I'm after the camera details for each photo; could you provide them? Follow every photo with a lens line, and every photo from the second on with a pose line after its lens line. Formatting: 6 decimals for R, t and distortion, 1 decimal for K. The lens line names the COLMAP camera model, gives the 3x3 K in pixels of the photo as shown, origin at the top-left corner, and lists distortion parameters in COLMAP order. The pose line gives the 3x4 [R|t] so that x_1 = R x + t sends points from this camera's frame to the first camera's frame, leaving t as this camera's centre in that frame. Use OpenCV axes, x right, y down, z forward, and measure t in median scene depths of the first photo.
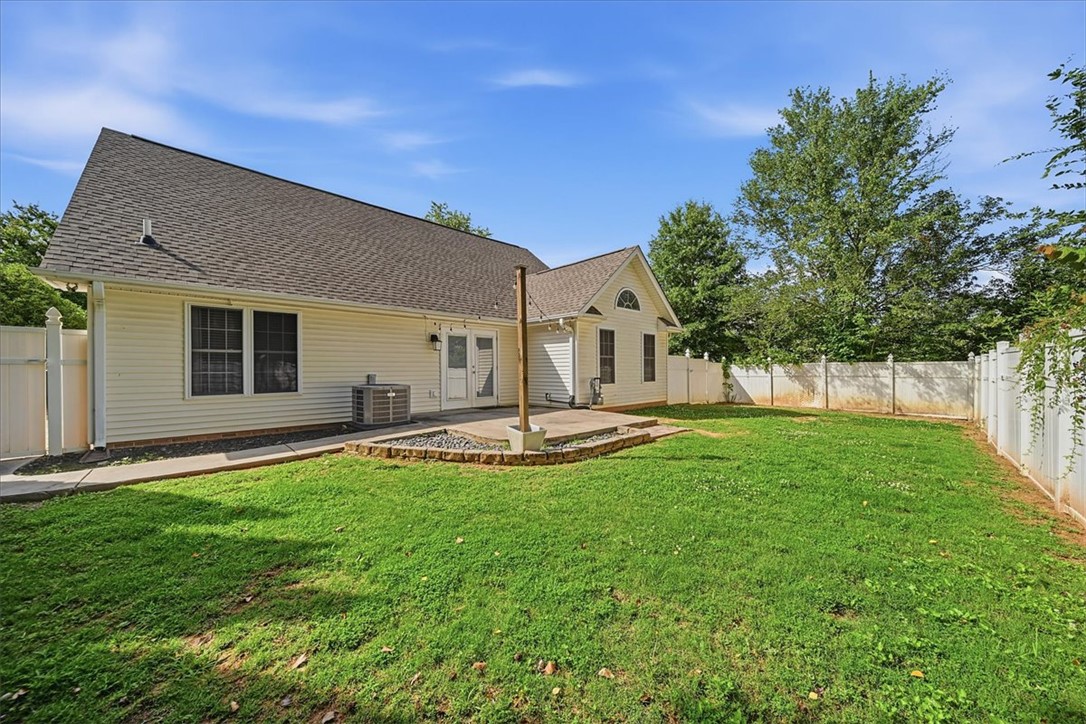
lens RADIAL K [[382.4, 0, 545.1], [0, 382.4, 368.2], [0, 0, 1]] dist [-0.002224, -0.001894]
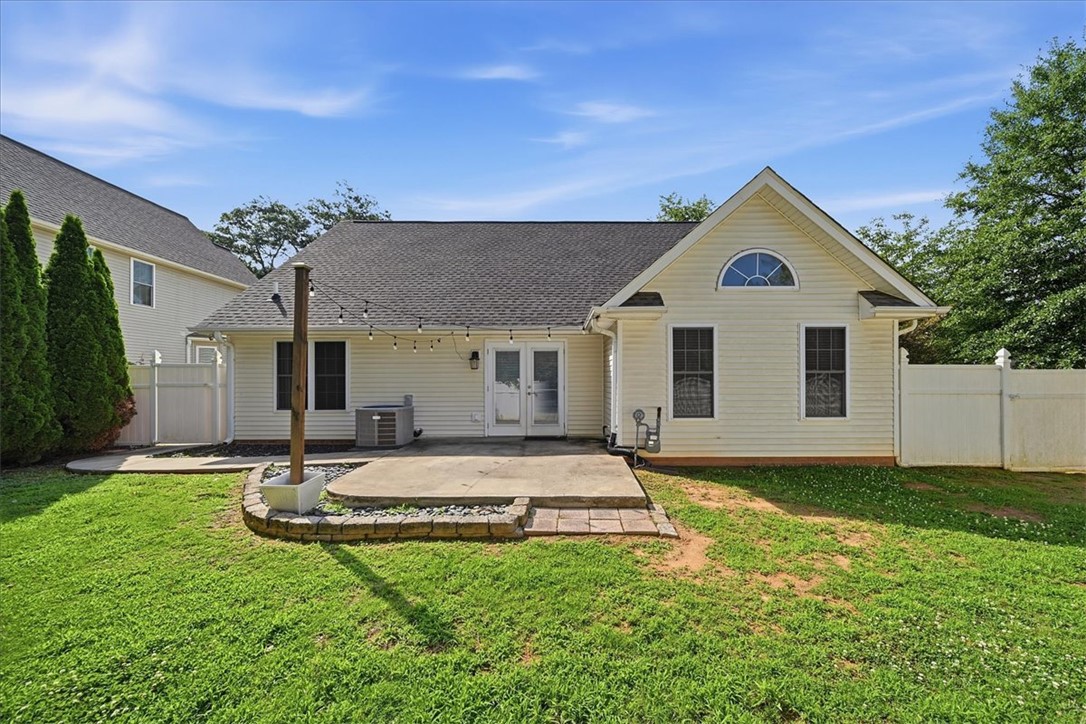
lens RADIAL K [[399.3, 0, 562.2], [0, 399.3, 376.8], [0, 0, 1]] dist [-0.001027, -0.000544]
pose [[0.722810, -0.004398, -0.691033, 0.491709], [0.001450, 0.999987, -0.004848, -0.022461], [0.691046, 0.002502, 0.722807, 0.444436]]
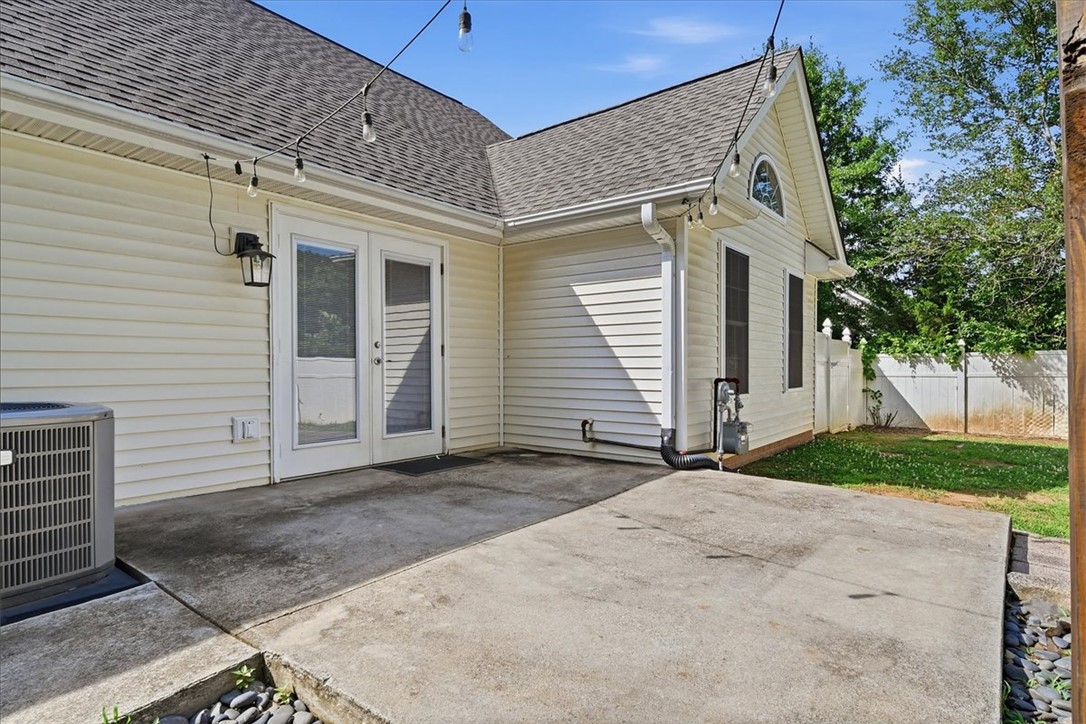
lens RADIAL K [[580.8, 0, 544.9], [0, 580.8, 373.5], [0, 0, 1]] dist [-0.001893, -0.002075]
pose [[0.990980, 0.005173, 0.133913, -0.114360], [-0.007738, 0.999796, 0.018637, 0.011718], [-0.133790, -0.019505, 0.990818, 0.494559]]
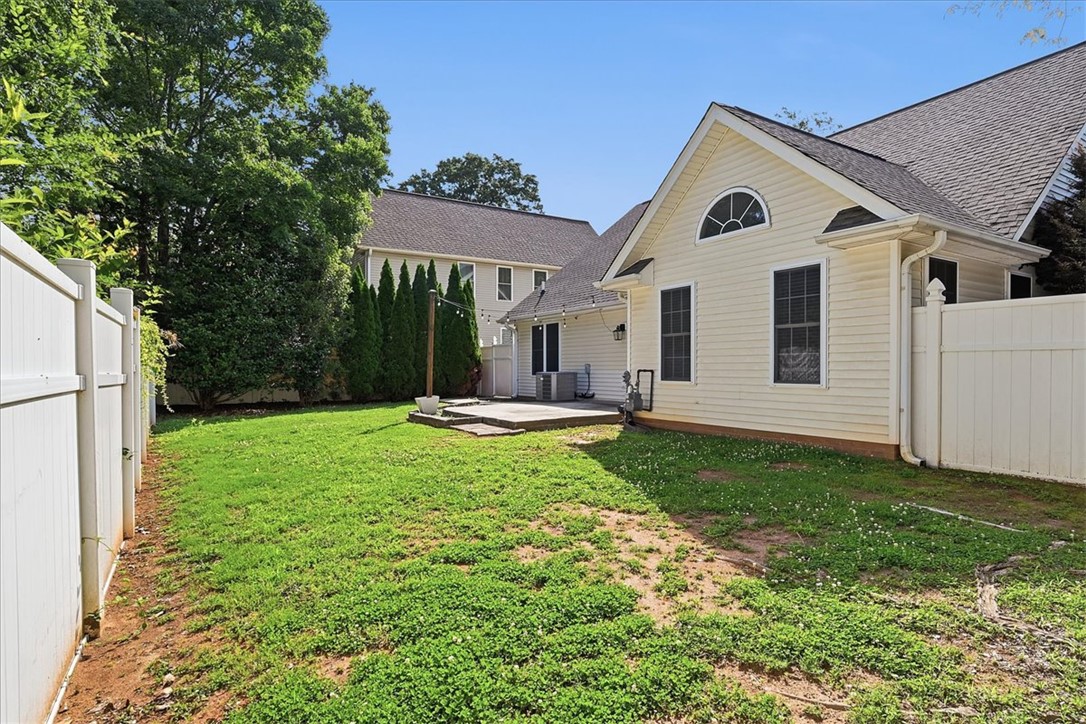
lens RADIAL K [[580.8, 0, 545.8], [0, 580.8, 361.1], [0, 0, 1]] dist [-0.001893, -0.002075]
pose [[-0.219697, 0.002728, -0.975564, 1.182083], [0.019163, 0.999815, -0.001520, 0.009024], [0.975380, -0.019029, -0.219709, 1.097989]]
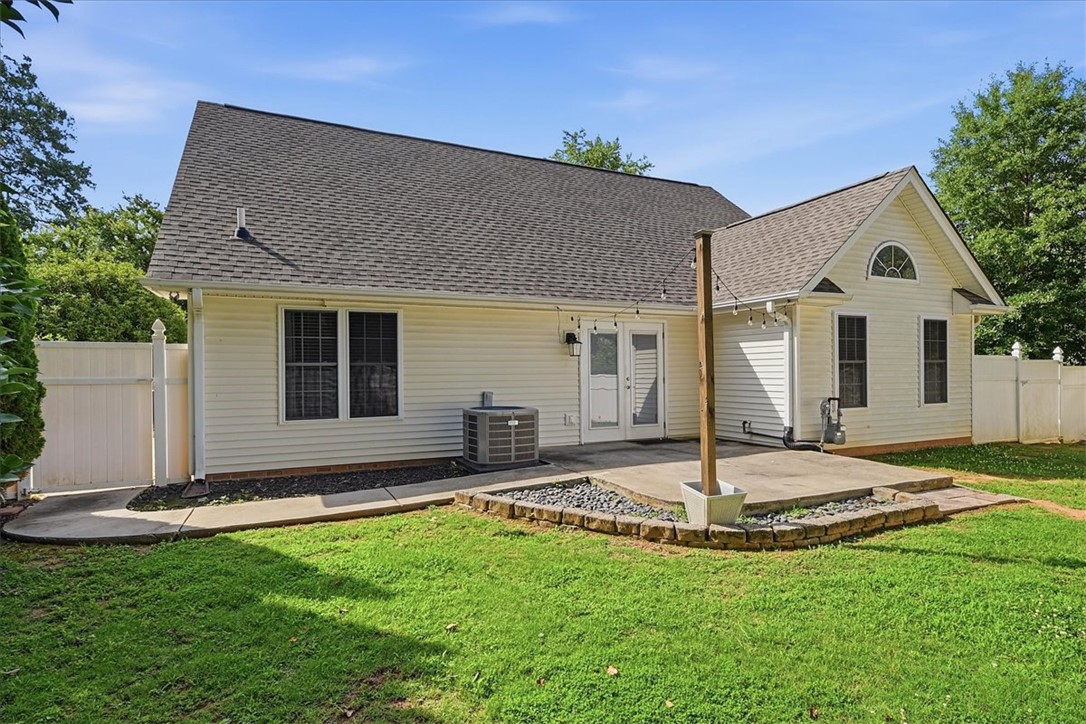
lens RADIAL K [[580.8, 0, 545.0], [0, 580.8, 369.4], [0, 0, 1]] dist [-0.001893, -0.002075]
pose [[0.947980, -0.002521, -0.318320, -0.002846], [0.003557, 0.999990, 0.002673, -0.024494], [0.318310, -0.003667, 0.947979, -0.001117]]
